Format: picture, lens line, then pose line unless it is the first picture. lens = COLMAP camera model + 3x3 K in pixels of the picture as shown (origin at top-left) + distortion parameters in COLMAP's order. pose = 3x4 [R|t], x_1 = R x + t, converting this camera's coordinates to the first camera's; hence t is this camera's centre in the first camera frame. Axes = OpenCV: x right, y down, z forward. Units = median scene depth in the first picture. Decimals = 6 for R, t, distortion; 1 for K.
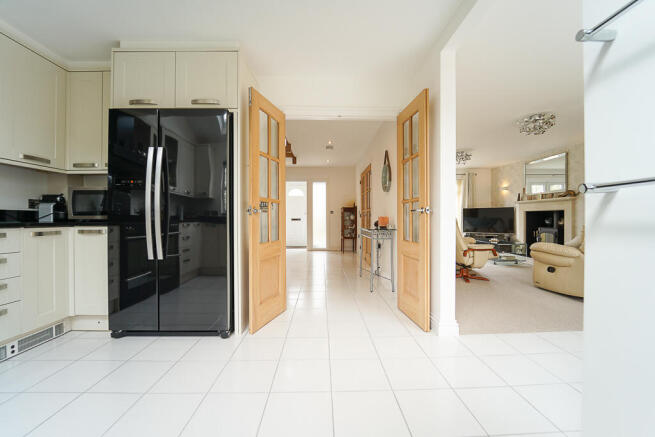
lens RADIAL K [[270.1, 0, 327.5], [0, 270.1, 218.5], [0, 0, 1]] dist [-0.019404, -0.000143]
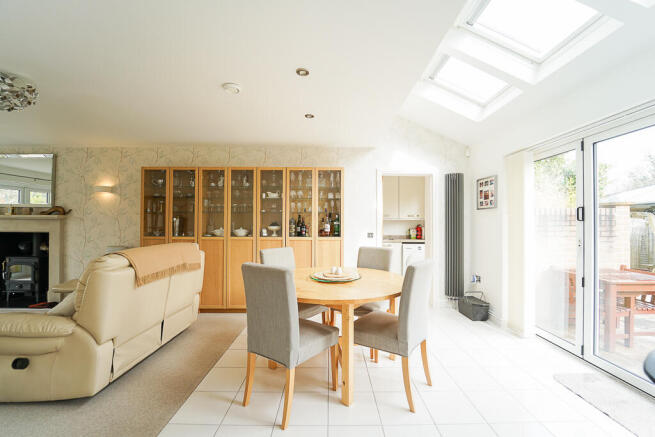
lens RADIAL K [[268.4, 0, 330.4], [0, 268.4, 222.1], [0, 0, 1]] dist [-0.018318, 0.000481]
pose [[0.027144, 0.009914, 0.999582, 0.163778], [-0.005598, 0.999937, -0.009766, -0.048705], [-0.999616, -0.005331, 0.027198, 0.180089]]
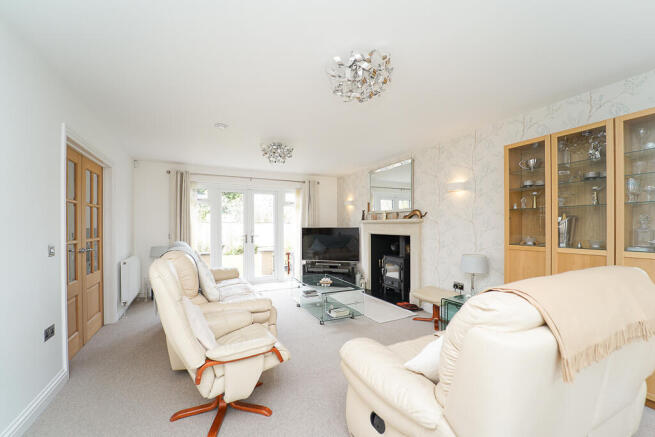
lens RADIAL K [[270.1, 0, 327.5], [0, 270.1, 218.5], [0, 0, 1]] dist [-0.019404, -0.000143]
pose [[0.911519, 0.011886, 0.411087, 0.308802], [-0.000801, 0.999632, -0.027128, -0.050074], [-0.411258, 0.024398, 0.911193, 0.340340]]
